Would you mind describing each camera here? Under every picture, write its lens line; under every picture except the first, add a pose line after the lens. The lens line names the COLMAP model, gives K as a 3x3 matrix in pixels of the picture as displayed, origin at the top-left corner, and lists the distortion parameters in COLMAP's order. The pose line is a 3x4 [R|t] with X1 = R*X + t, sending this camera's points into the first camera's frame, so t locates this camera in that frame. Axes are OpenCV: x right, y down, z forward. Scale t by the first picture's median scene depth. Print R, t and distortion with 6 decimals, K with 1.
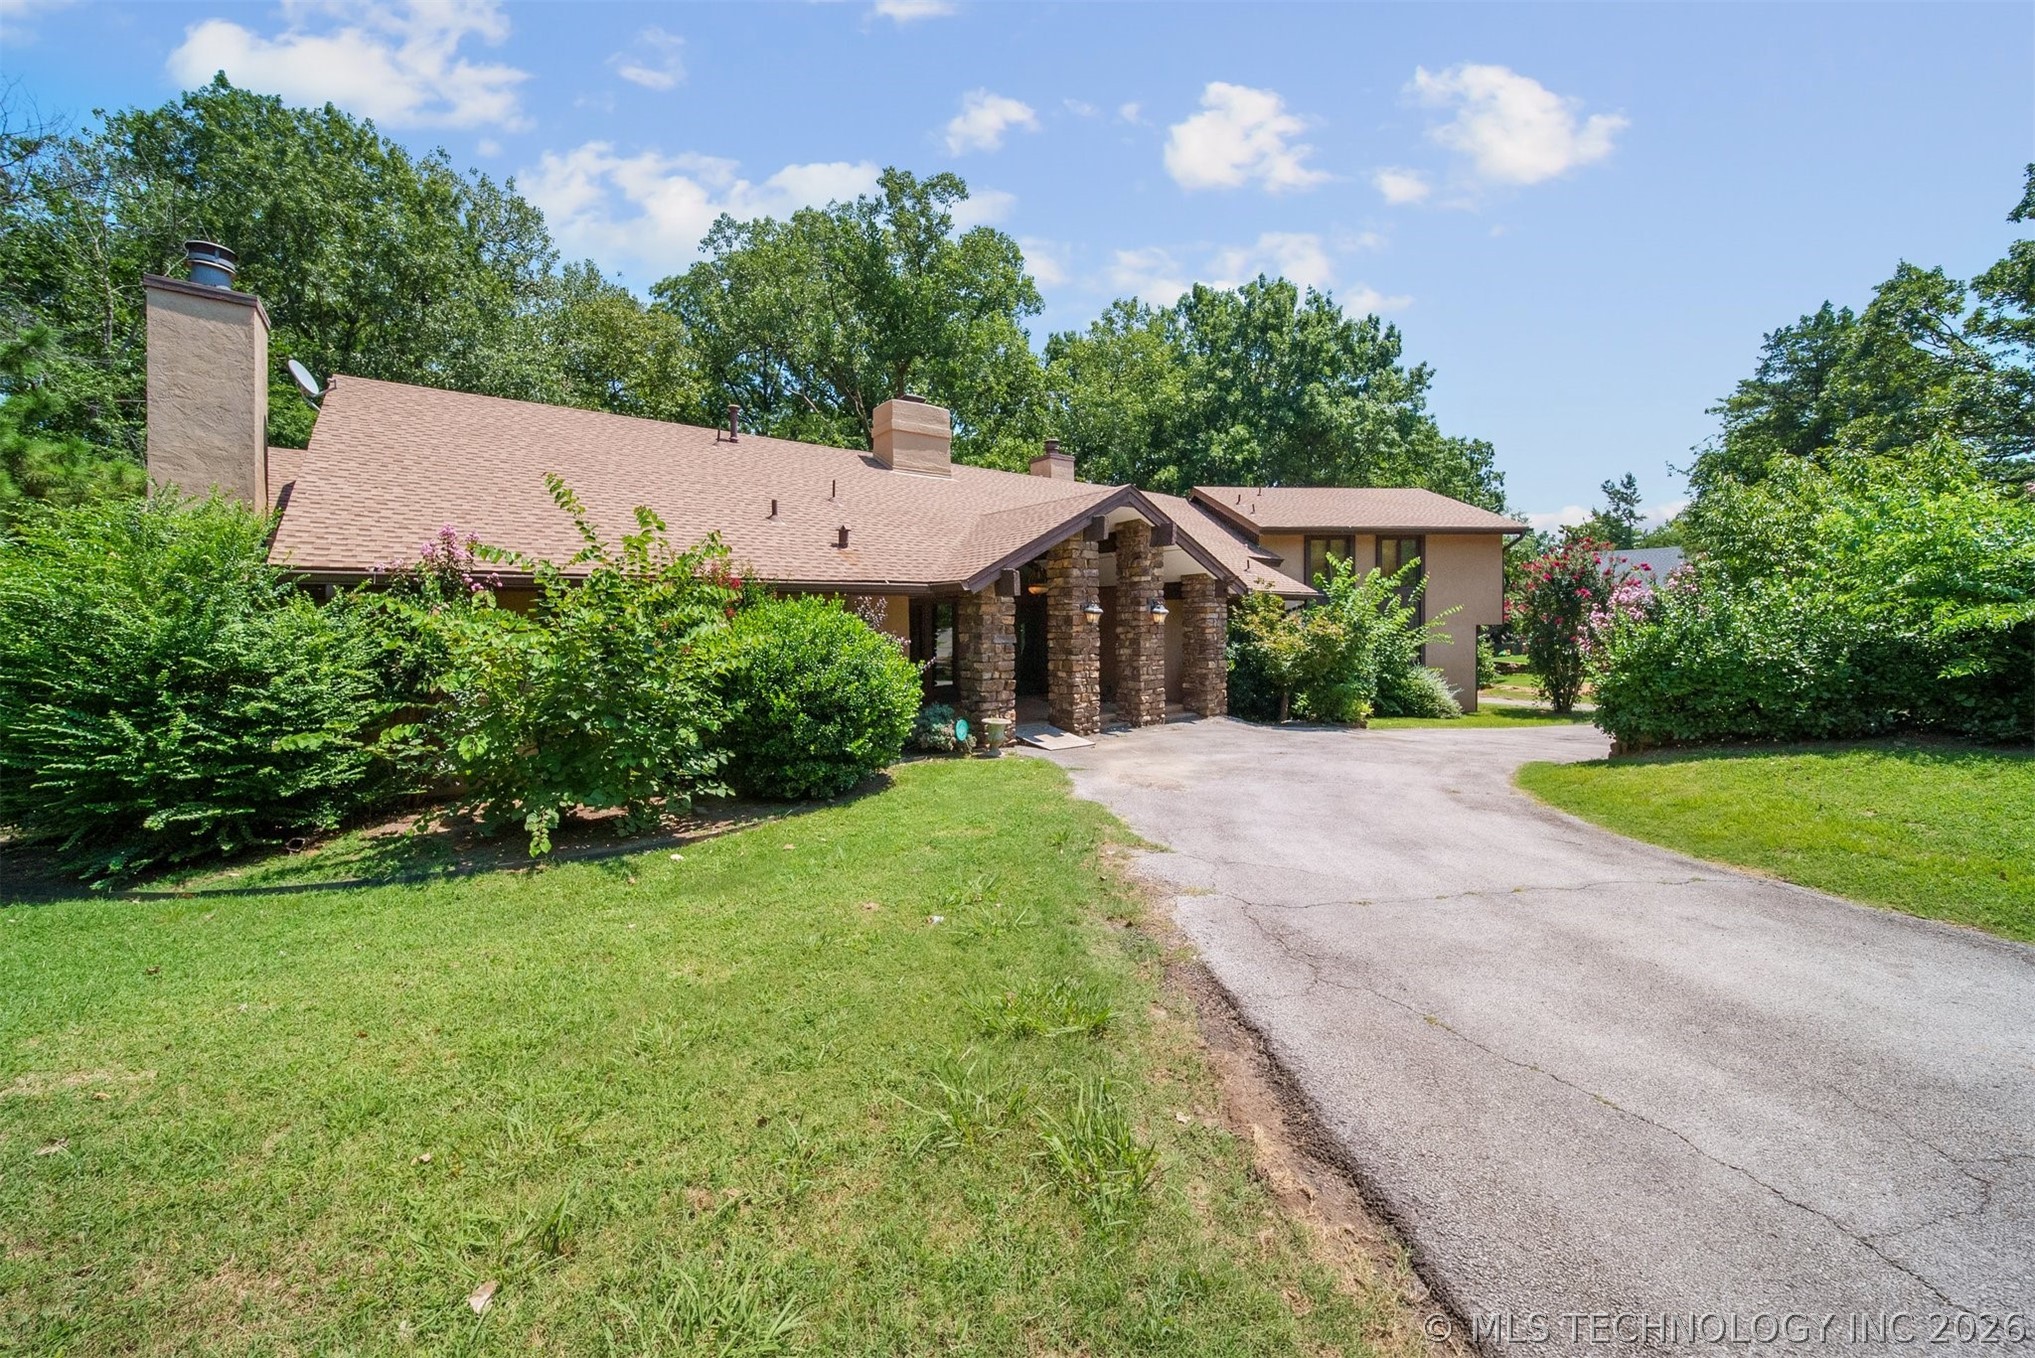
lens RADIAL K [[722.2, 0, 1037.5], [0, 722.2, 648.6], [0, 0, 1]] dist [-0.001604, -0.000285]
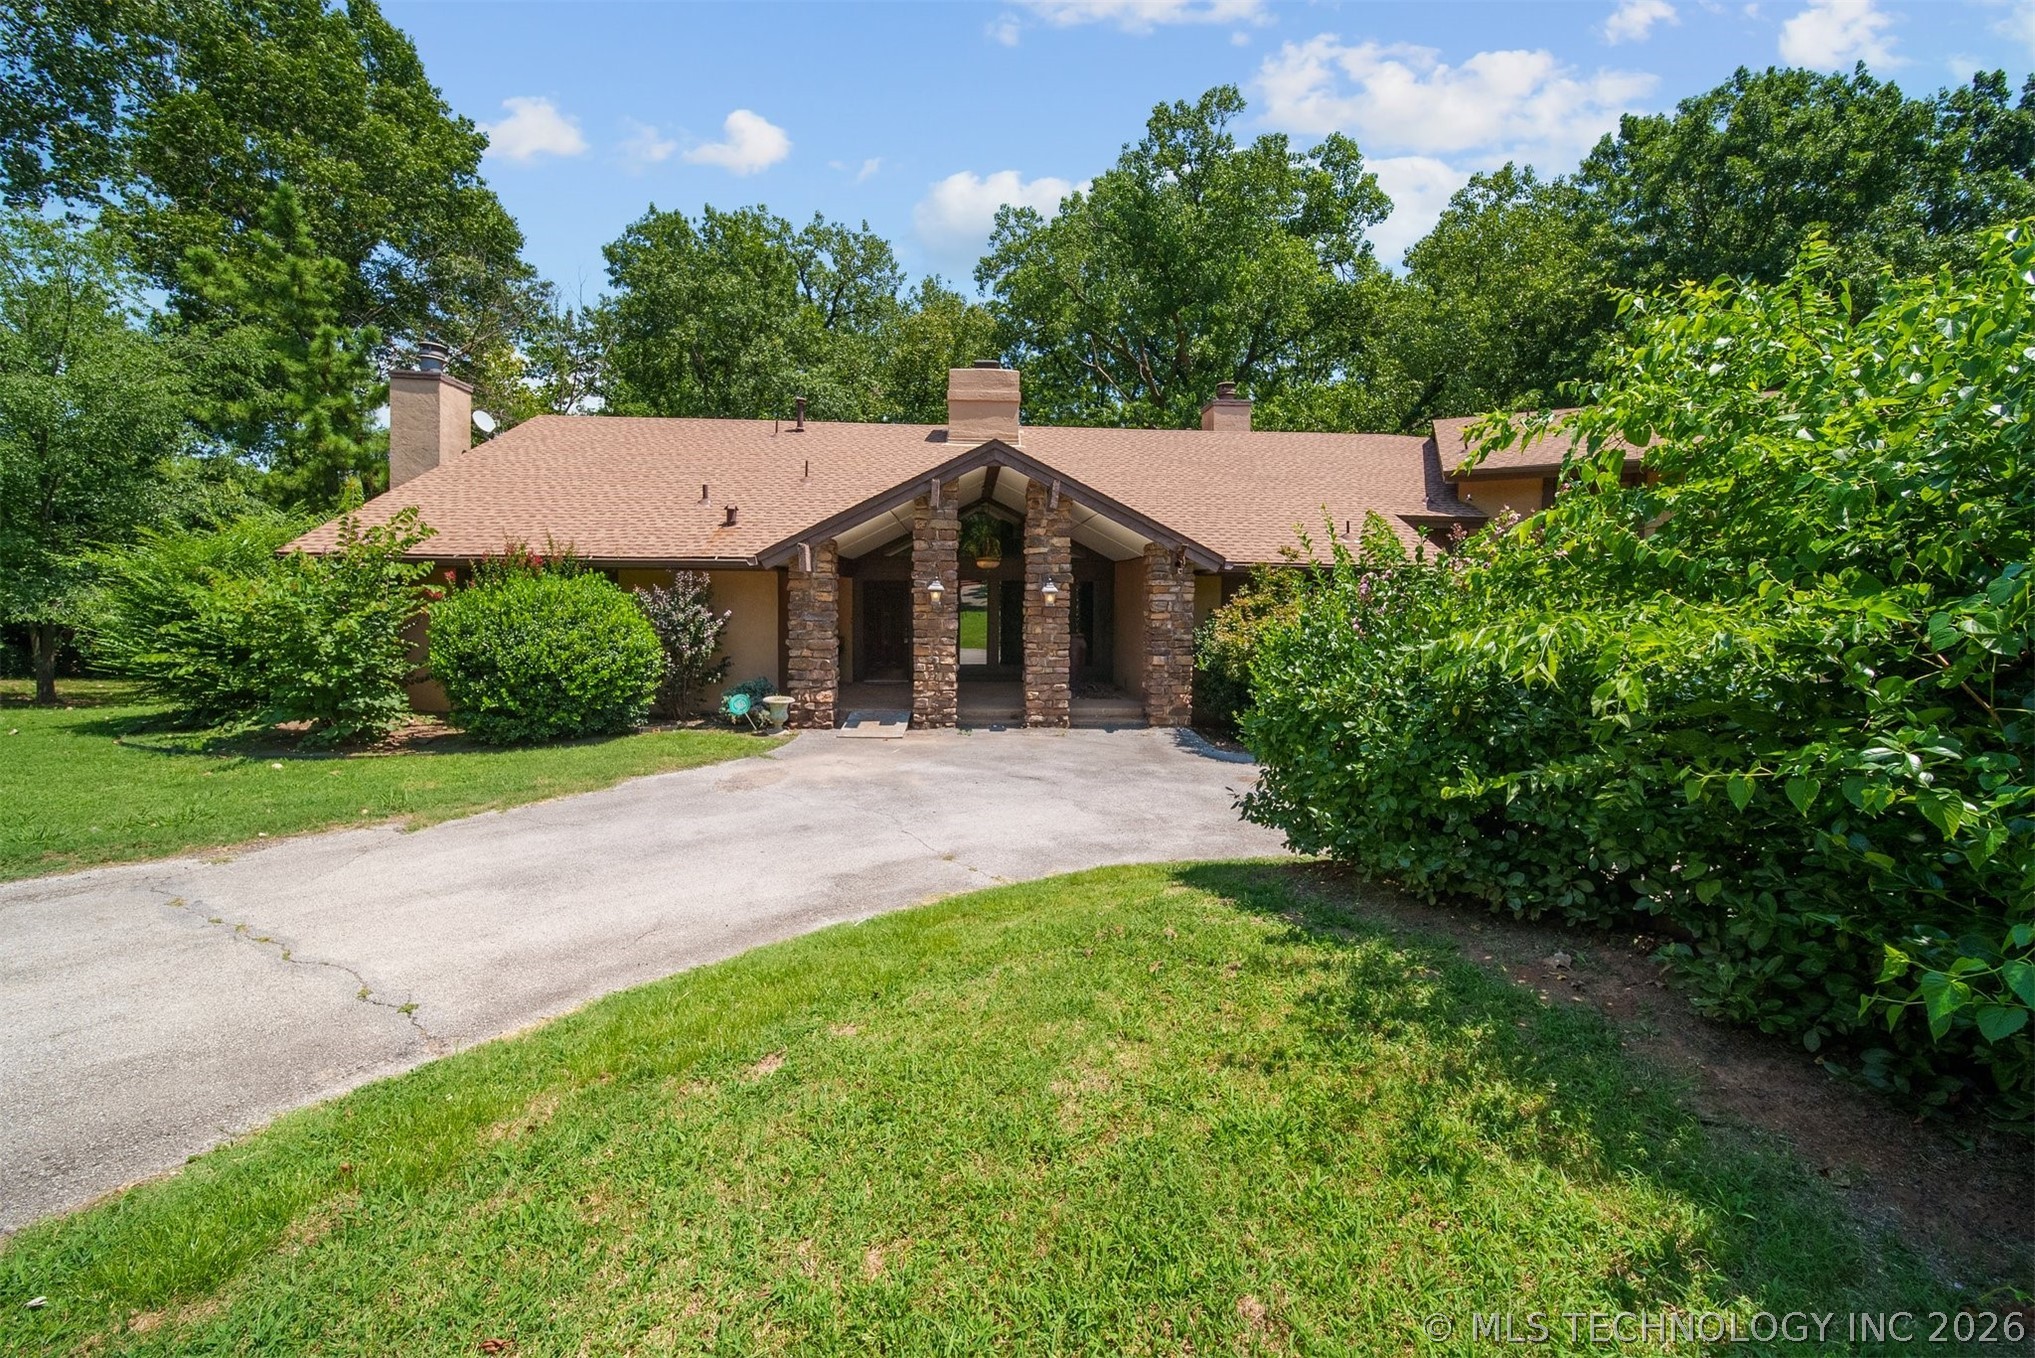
lens RADIAL K [[736.3, 0, 1010.4], [0, 736.3, 654.2], [0, 0, 1]] dist [0.000157, -0.000512]
pose [[0.827067, 0.067049, -0.558091, 0.550075], [-0.041780, 0.997447, 0.057917, -0.023702], [0.560549, -0.024584, 0.827756, 0.252196]]
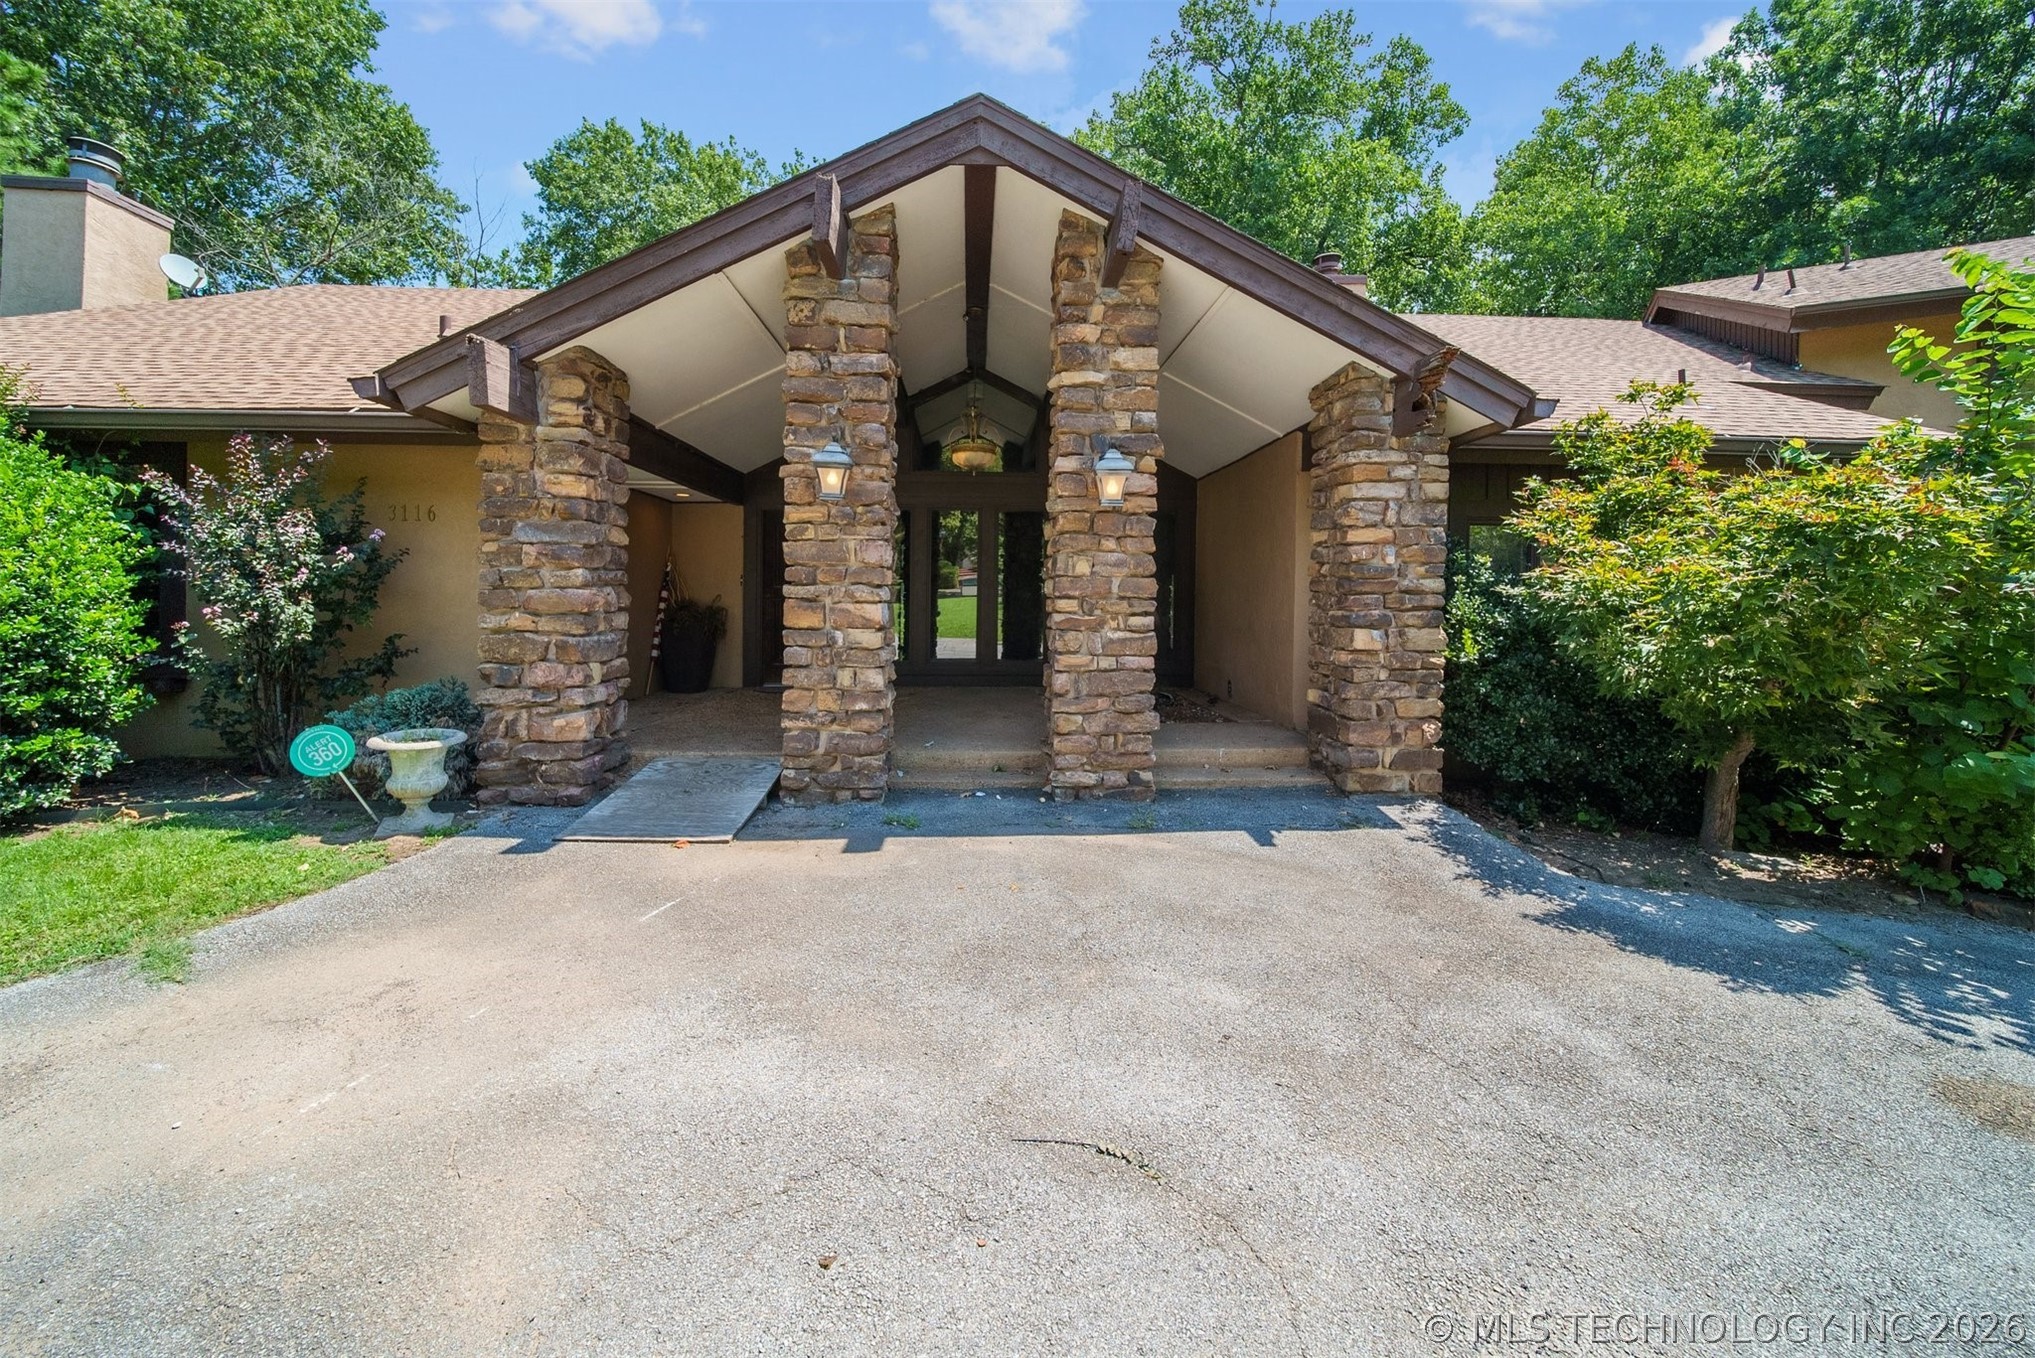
lens RADIAL K [[736.3, 0, 1010.4], [0, 736.3, 654.2], [0, 0, 1]] dist [0.000157, -0.000512]
pose [[0.821480, 0.066990, -0.566289, 0.299135], [-0.040698, 0.997431, 0.058954, 0.015373], [0.568783, -0.025383, 0.822096, 0.626605]]
